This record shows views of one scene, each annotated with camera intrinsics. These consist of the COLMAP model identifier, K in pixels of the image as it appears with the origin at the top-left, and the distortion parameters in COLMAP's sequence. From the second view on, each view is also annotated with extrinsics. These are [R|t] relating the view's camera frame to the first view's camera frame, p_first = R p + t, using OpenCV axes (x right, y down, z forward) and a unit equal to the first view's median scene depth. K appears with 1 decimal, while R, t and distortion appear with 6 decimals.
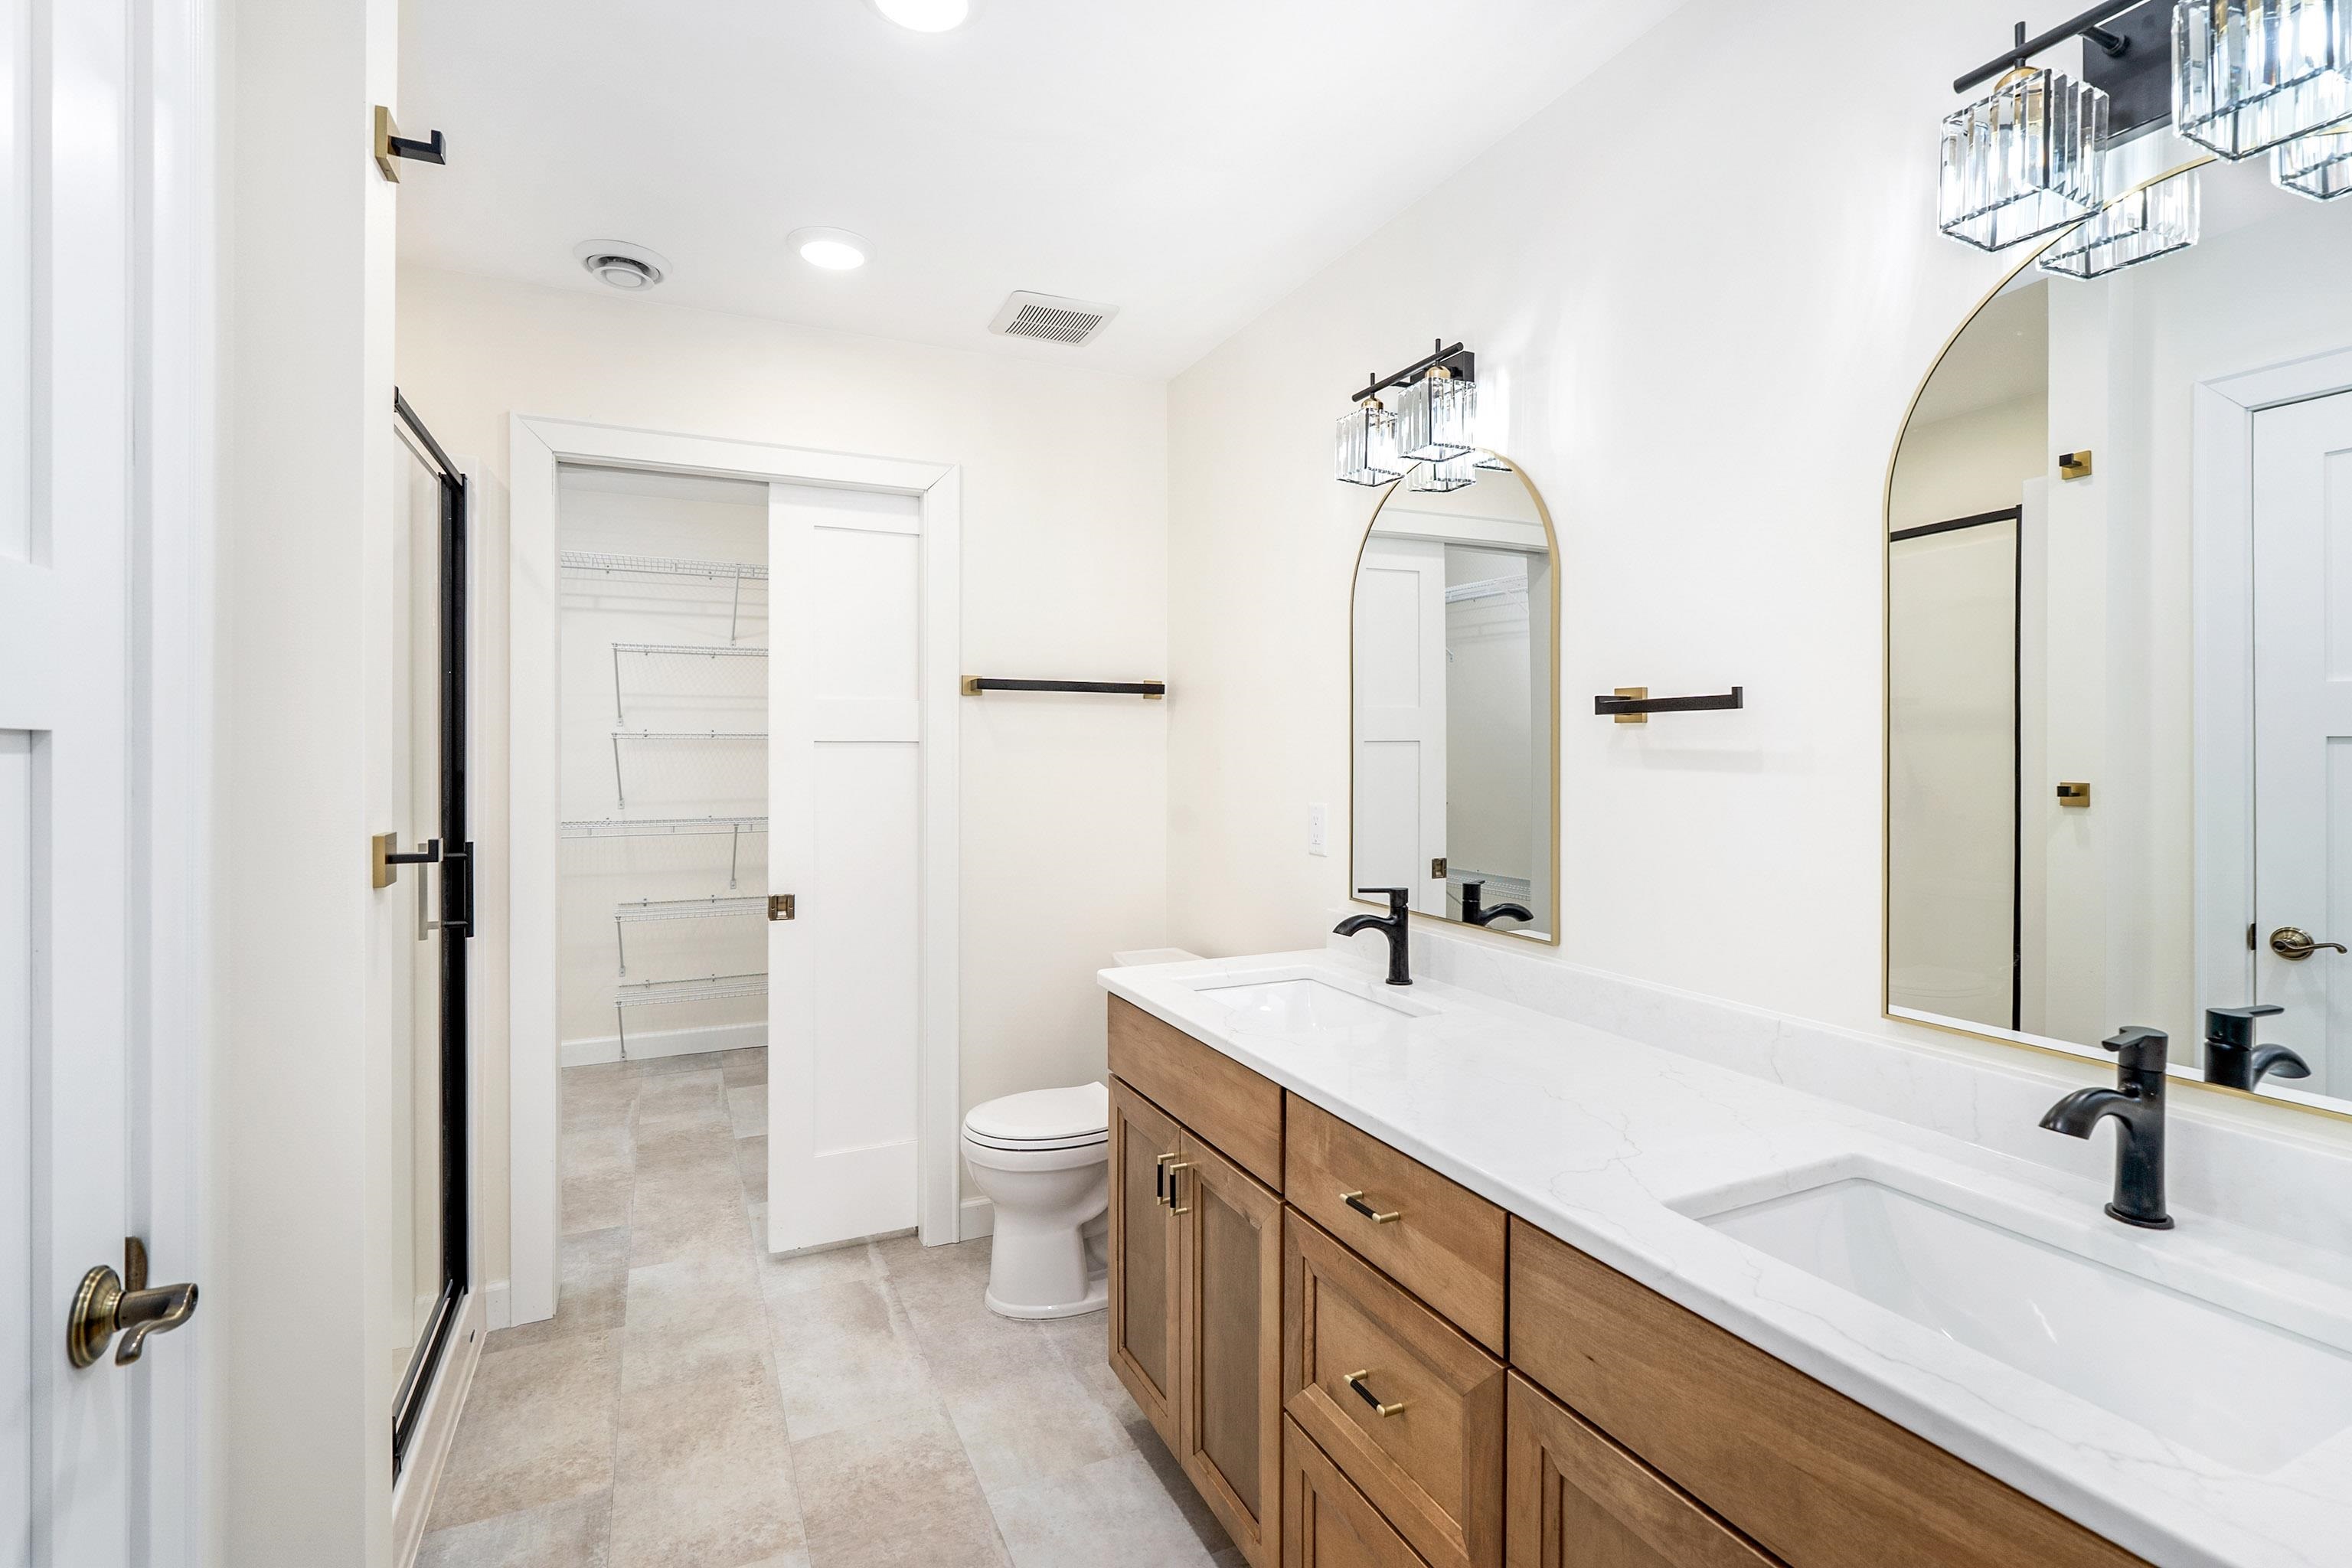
lens RADIAL K [[1069.3, 0, 1181.0], [0, 1069.3, 741.9], [0, 0, 1]] dist [-0.000807, -0.000072]
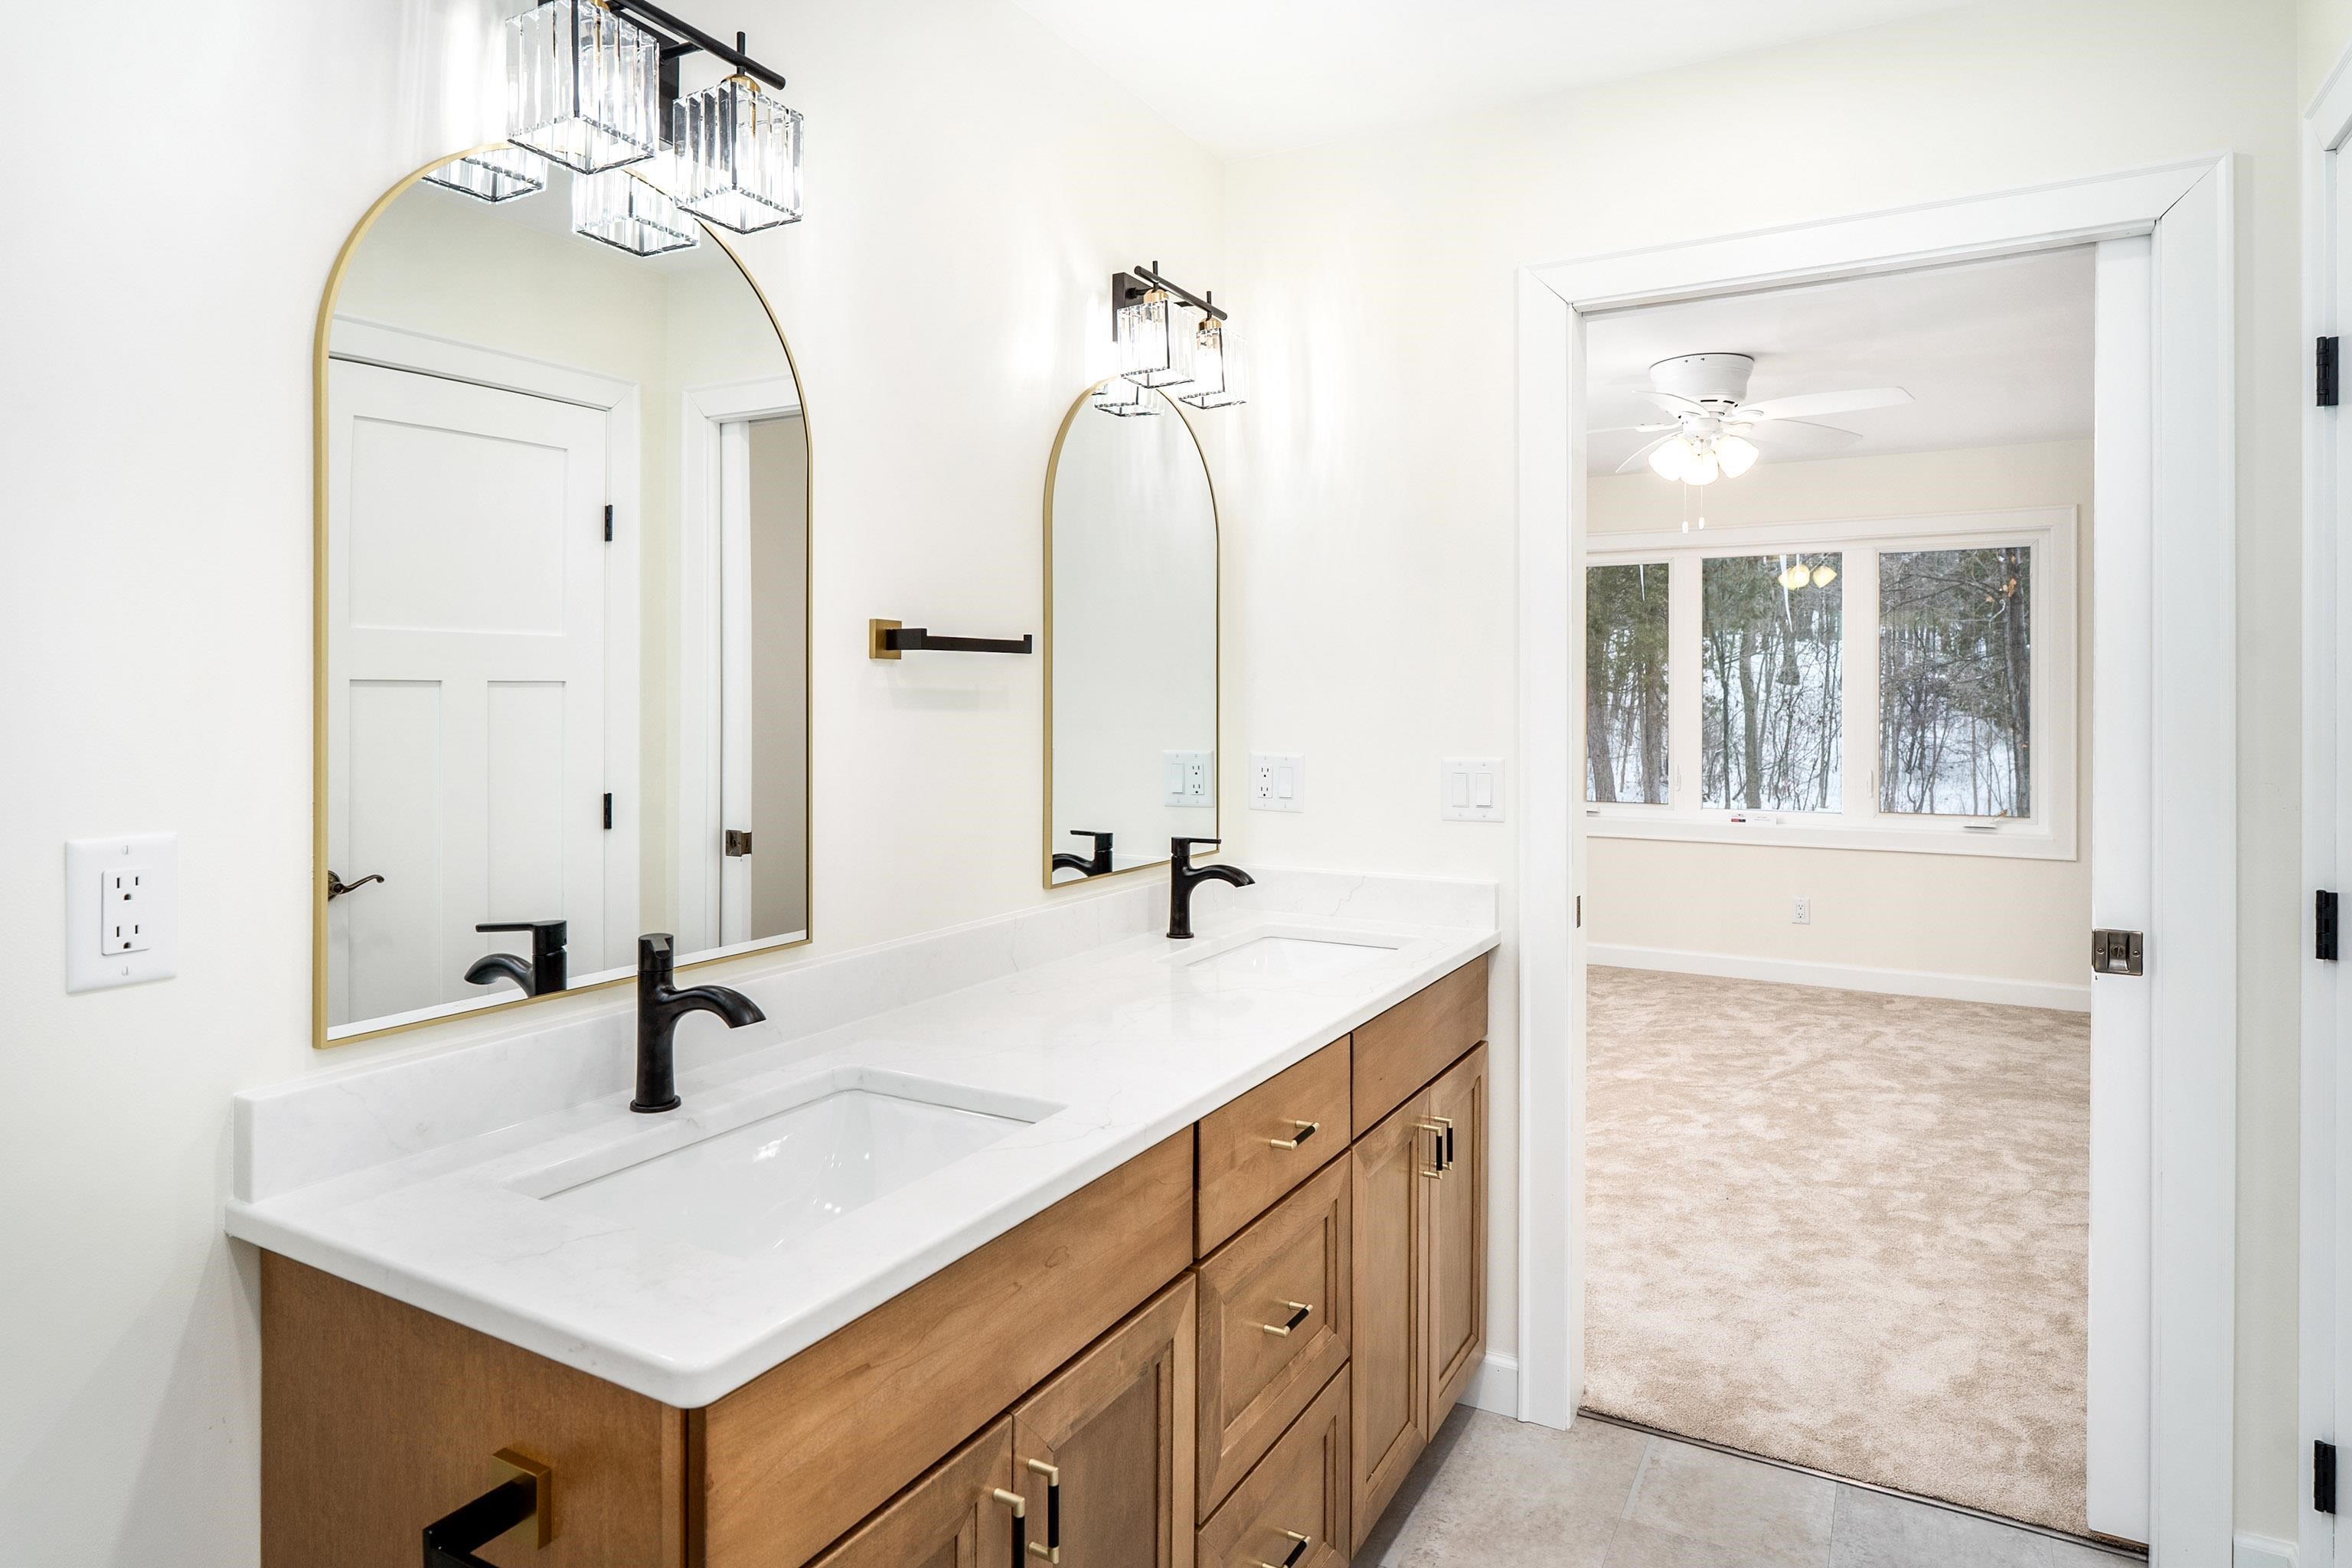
lens RADIAL K [[1338.8, 0, 1179.1], [0, 1338.8, 695.2], [0, 0, 1]] dist [0.000254, -0.000292]
pose [[-0.577194, -0.002017, 0.816605, -0.670957], [0.001658, 0.999992, 0.003641, 0.007781], [-0.816605, 0.003456, -0.577186, 1.518038]]
